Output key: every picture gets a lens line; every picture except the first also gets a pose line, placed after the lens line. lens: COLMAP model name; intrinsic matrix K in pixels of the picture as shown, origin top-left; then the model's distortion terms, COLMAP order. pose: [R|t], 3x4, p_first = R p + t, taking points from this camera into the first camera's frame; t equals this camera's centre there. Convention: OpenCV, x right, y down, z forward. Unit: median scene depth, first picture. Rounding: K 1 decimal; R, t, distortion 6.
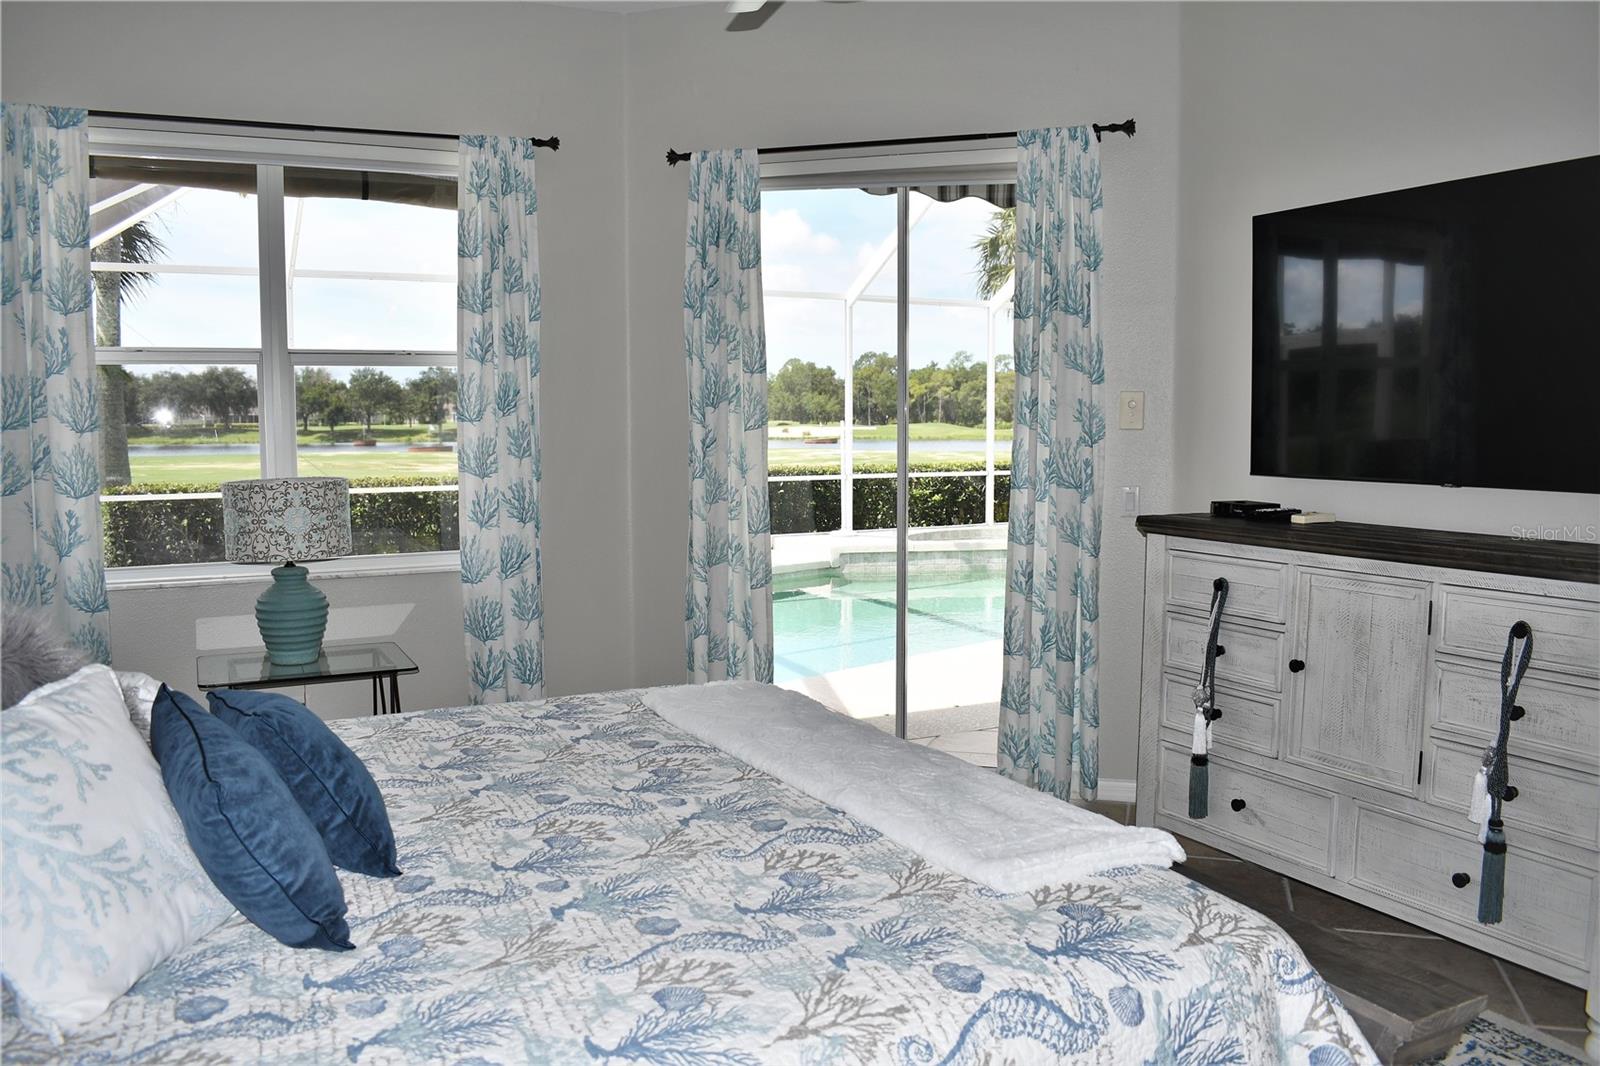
lens RADIAL K [[1248.9, 0, 800.0], [0, 1248.9, 533.0], [0, 0, 1]] dist [-0.086304, 0.005687]
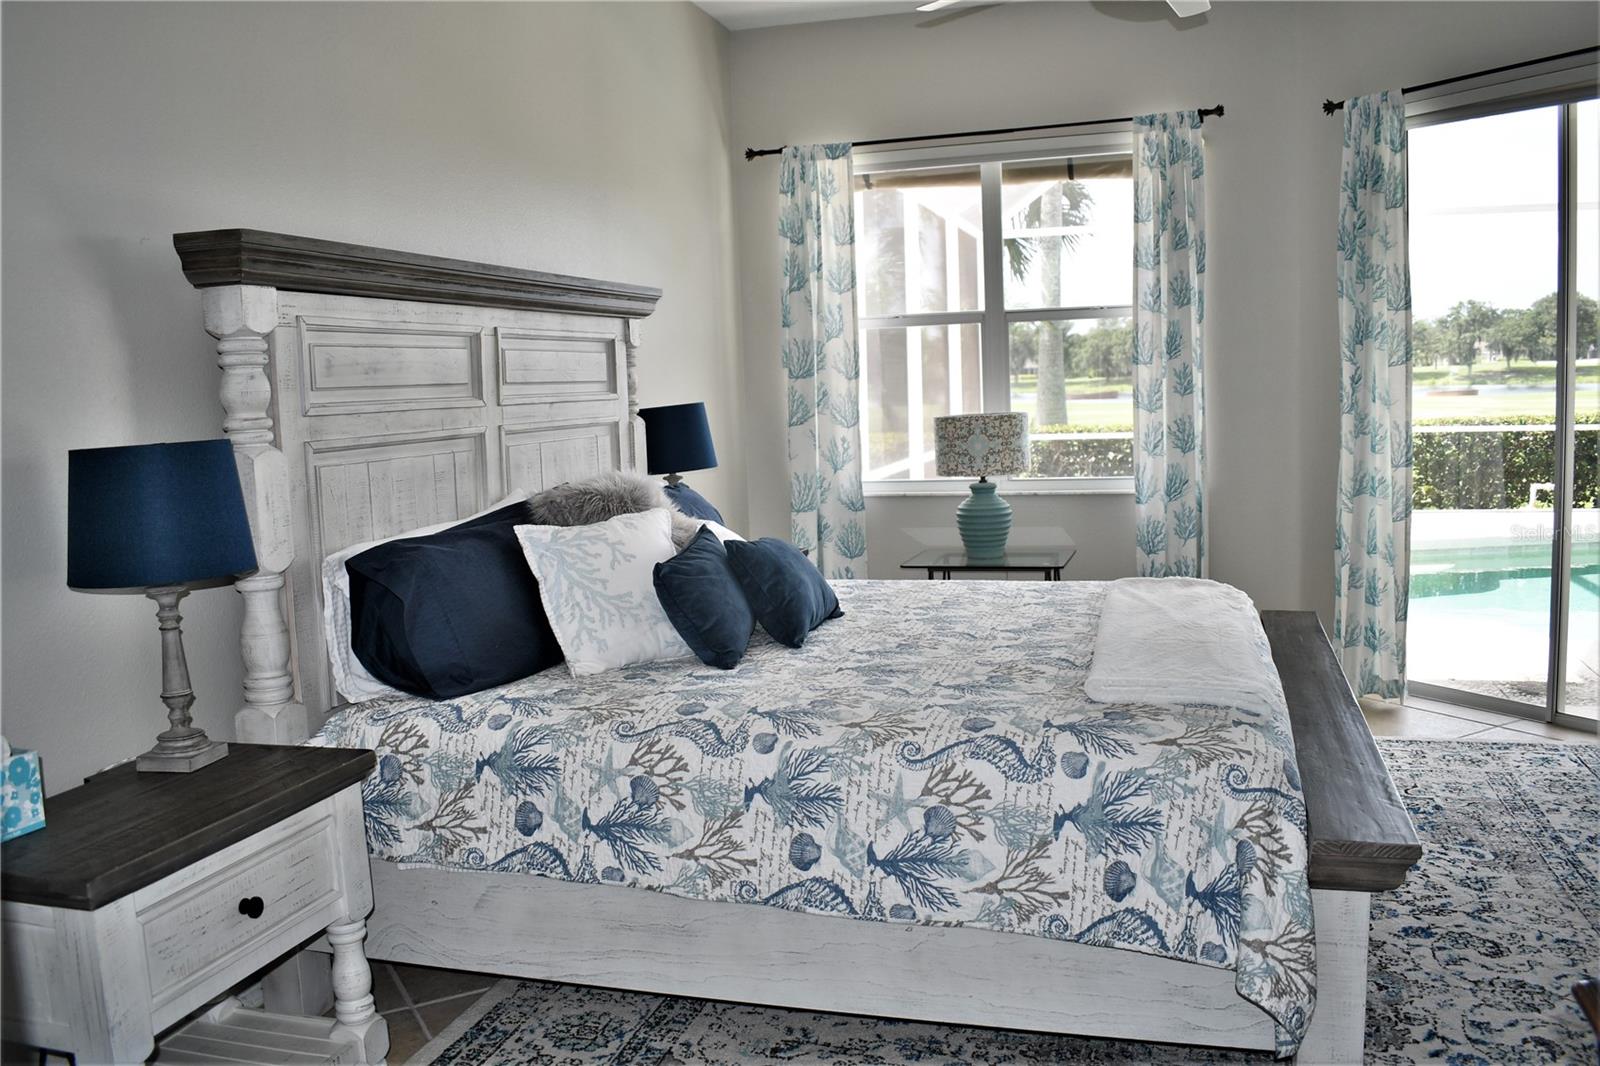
lens RADIAL K [[1329.0, 0, 800.0], [0, 1329.0, 533.0], [0, 0, 1]] dist [-0.092135, 0.000417]
pose [[0.720419, 0.054740, -0.691376, 0.366667], [-0.028845, 0.998383, 0.048991, 0.016324], [0.692939, -0.015351, 0.720832, -0.111870]]
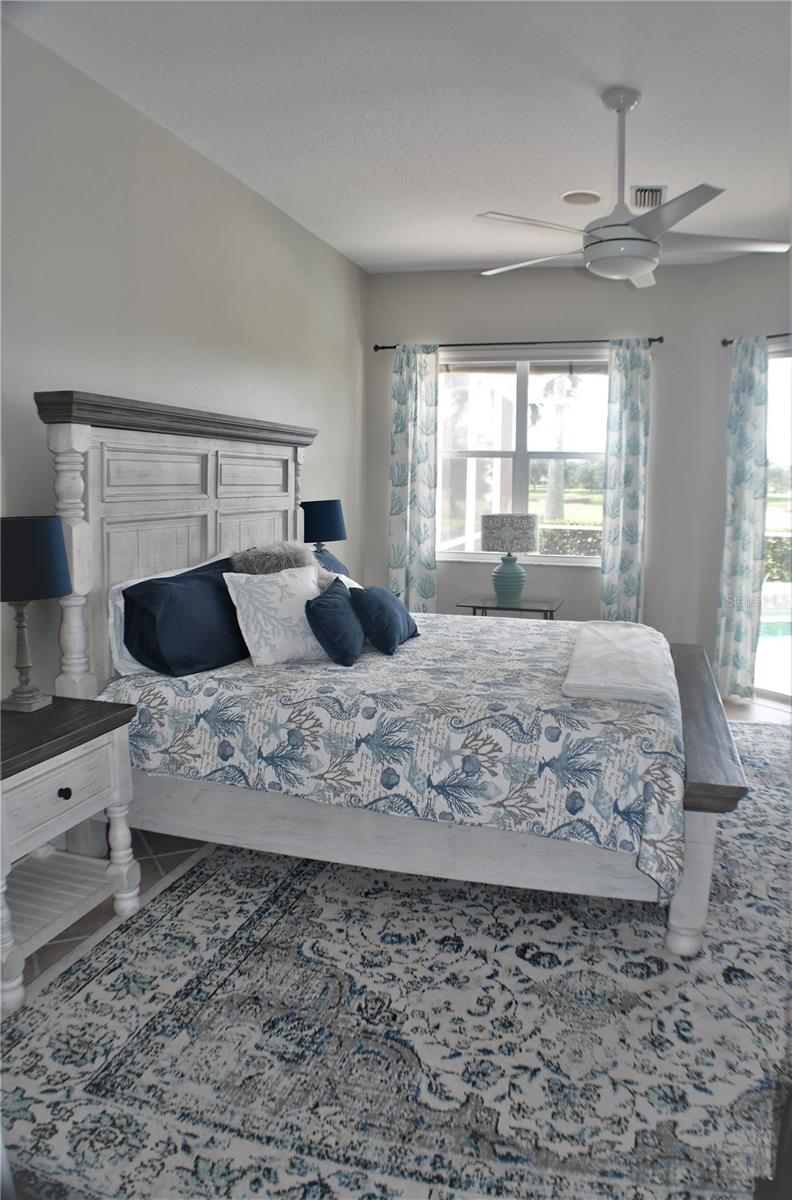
lens RADIAL K [[835.8, 0, 414.1], [0, 835.8, 575.4], [0, 0, 1]] dist [-0.183707, 0.001378]
pose [[0.732692, 0.088479, -0.674785, 0.383201], [-0.077945, 0.995898, 0.045950, 0.007106], [0.676082, 0.018929, 0.736583, -0.131194]]
